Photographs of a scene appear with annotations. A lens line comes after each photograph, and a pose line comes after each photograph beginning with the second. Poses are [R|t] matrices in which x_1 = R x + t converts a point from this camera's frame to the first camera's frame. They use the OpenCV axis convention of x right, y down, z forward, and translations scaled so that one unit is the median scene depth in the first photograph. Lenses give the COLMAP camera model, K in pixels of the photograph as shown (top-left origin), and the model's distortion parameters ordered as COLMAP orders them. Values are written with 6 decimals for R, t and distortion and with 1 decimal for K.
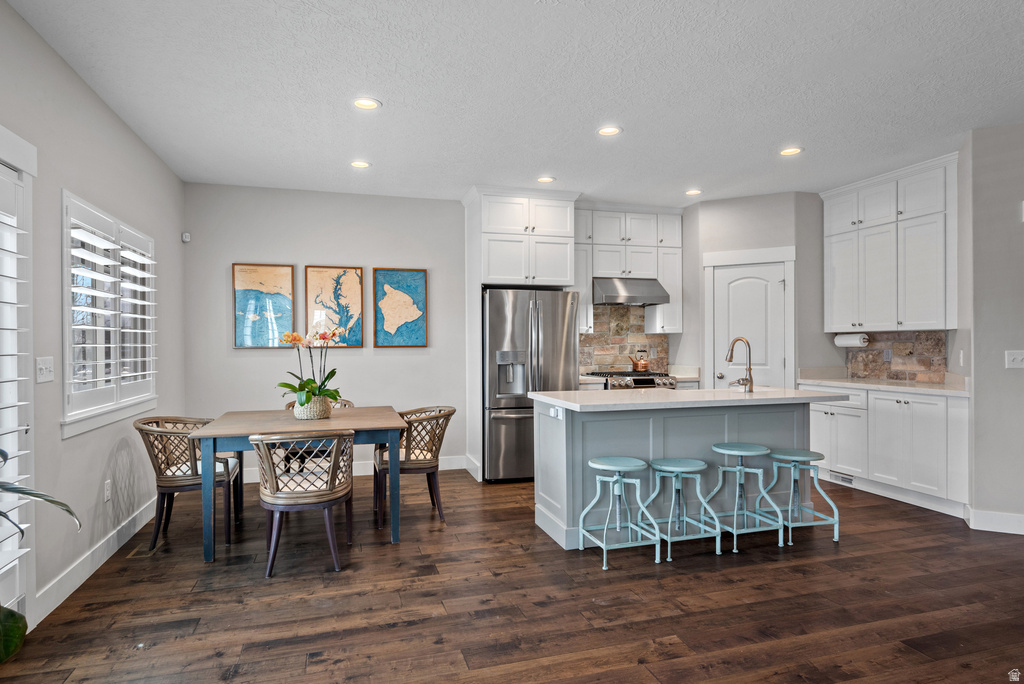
lens RADIAL K [[582.2, 0, 516.8], [0, 582.2, 343.9], [0, 0, 1]] dist [0.000378, -0.000403]
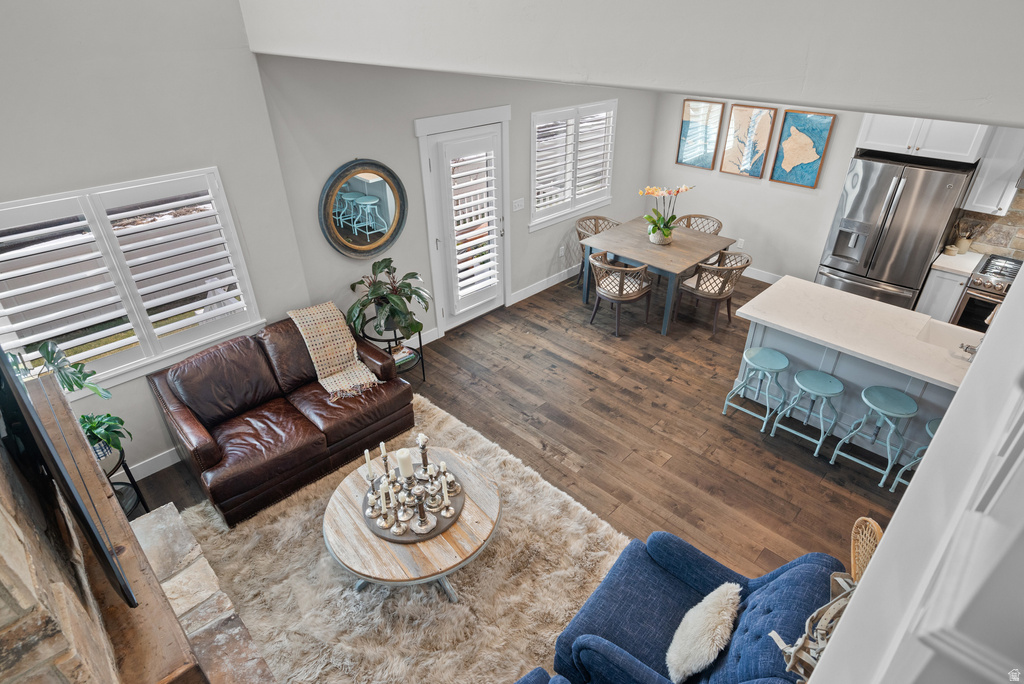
lens RADIAL K [[544.0, 0, 517.6], [0, 544.0, 344.0], [0, 0, 1]] dist [-0.000024, 0.000062]
pose [[0.478141, 0.458627, -0.749028, 0.553238], [0.001826, 0.852311, 0.523032, -0.323955], [0.878281, -0.251451, 0.406687, -0.003920]]
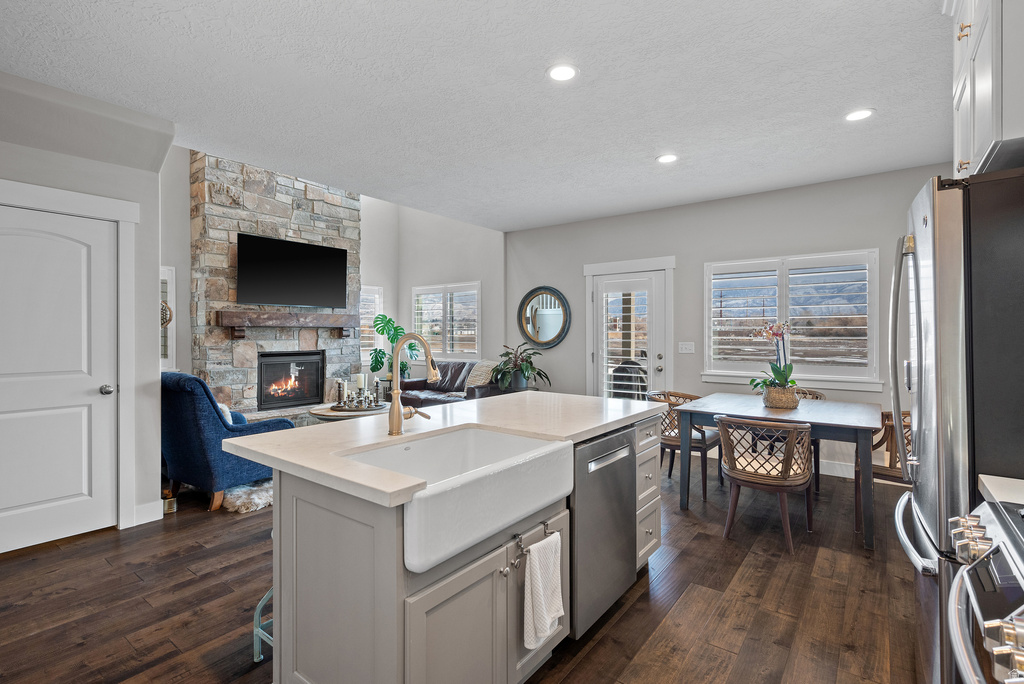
lens RADIAL K [[481.6, 0, 513.2], [0, 481.6, 336.2], [0, 0, 1]] dist [0.000499, 0.000480]
pose [[-0.810602, 0.006669, -0.585560, 0.458709], [0.002873, 0.999968, 0.007412, -0.009981], [0.585591, 0.004326, -0.810595, 1.142217]]
